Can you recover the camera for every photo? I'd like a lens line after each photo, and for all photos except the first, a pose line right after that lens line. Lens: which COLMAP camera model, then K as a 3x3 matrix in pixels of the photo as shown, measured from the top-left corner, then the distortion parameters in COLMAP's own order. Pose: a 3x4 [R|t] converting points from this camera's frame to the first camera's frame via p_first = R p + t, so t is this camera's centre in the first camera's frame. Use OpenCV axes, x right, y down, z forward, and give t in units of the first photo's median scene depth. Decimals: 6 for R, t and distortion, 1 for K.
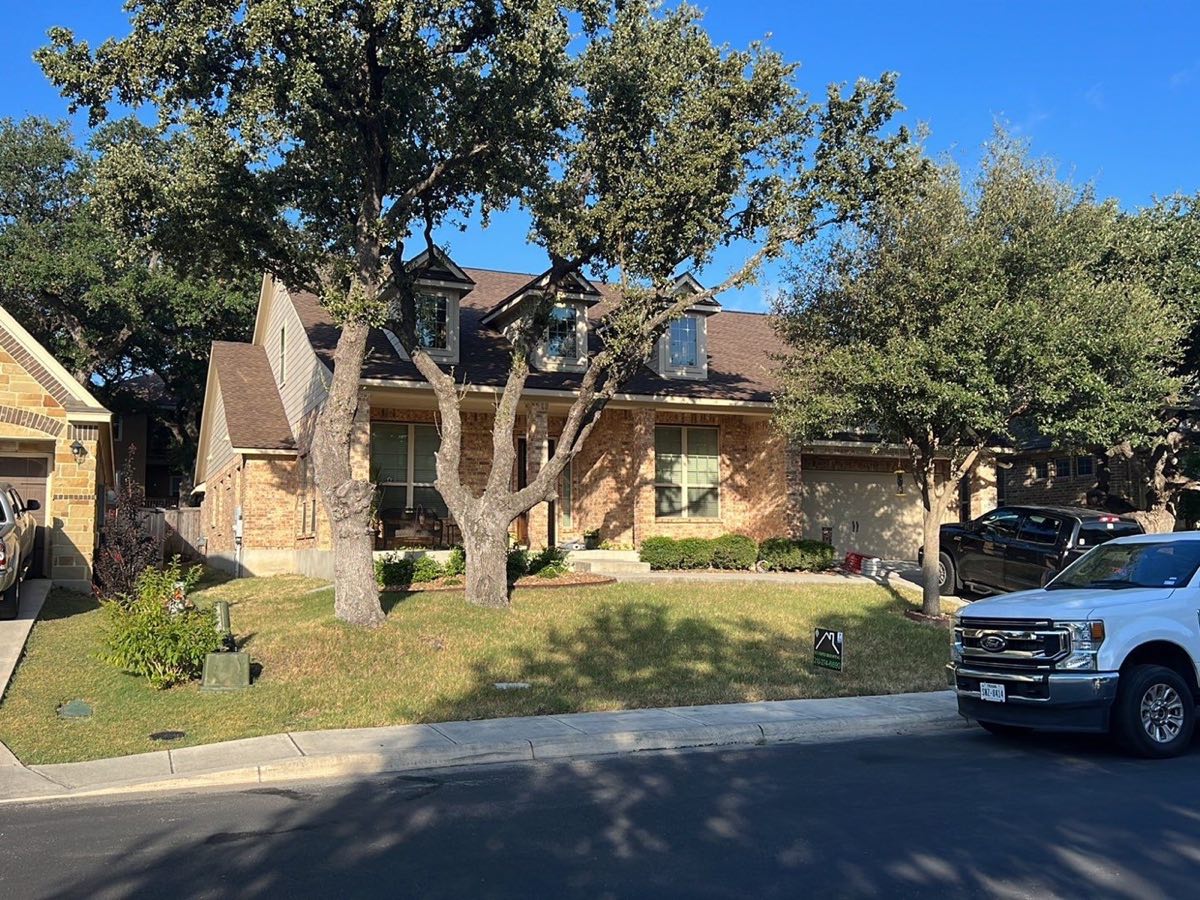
lens RADIAL K [[1271.0, 0, 607.9], [0, 1271.0, 444.1], [0, 0, 1]] dist [0.098731, 0.000000]
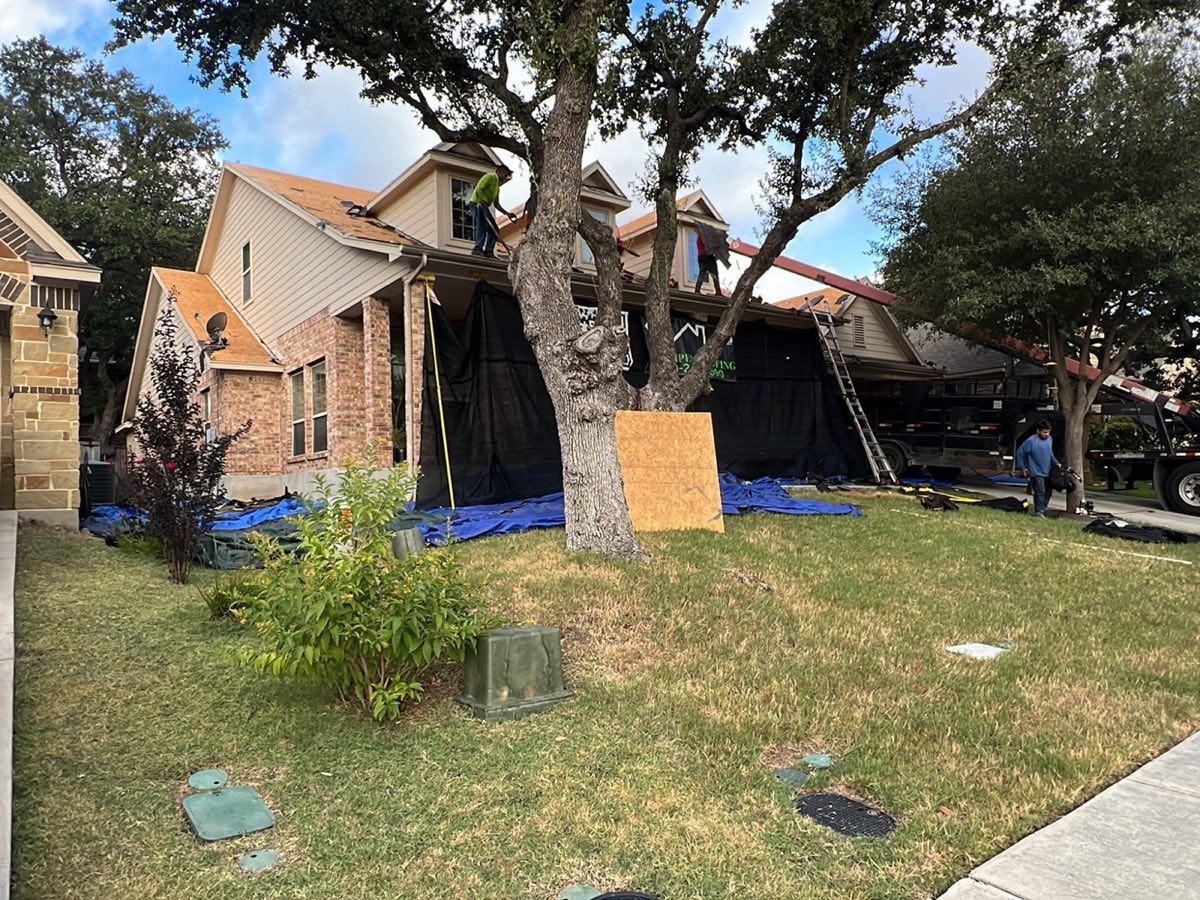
lens RADIAL K [[792.3, 0, 604.2], [0, 792.3, 454.3], [0, 0, 1]] dist [-0.003583, -0.000538]
pose [[0.957408, -0.018739, 0.288129, -0.249746], [0.007403, 0.999157, 0.040380, 0.060119], [-0.288642, -0.036527, 0.956740, 0.508935]]
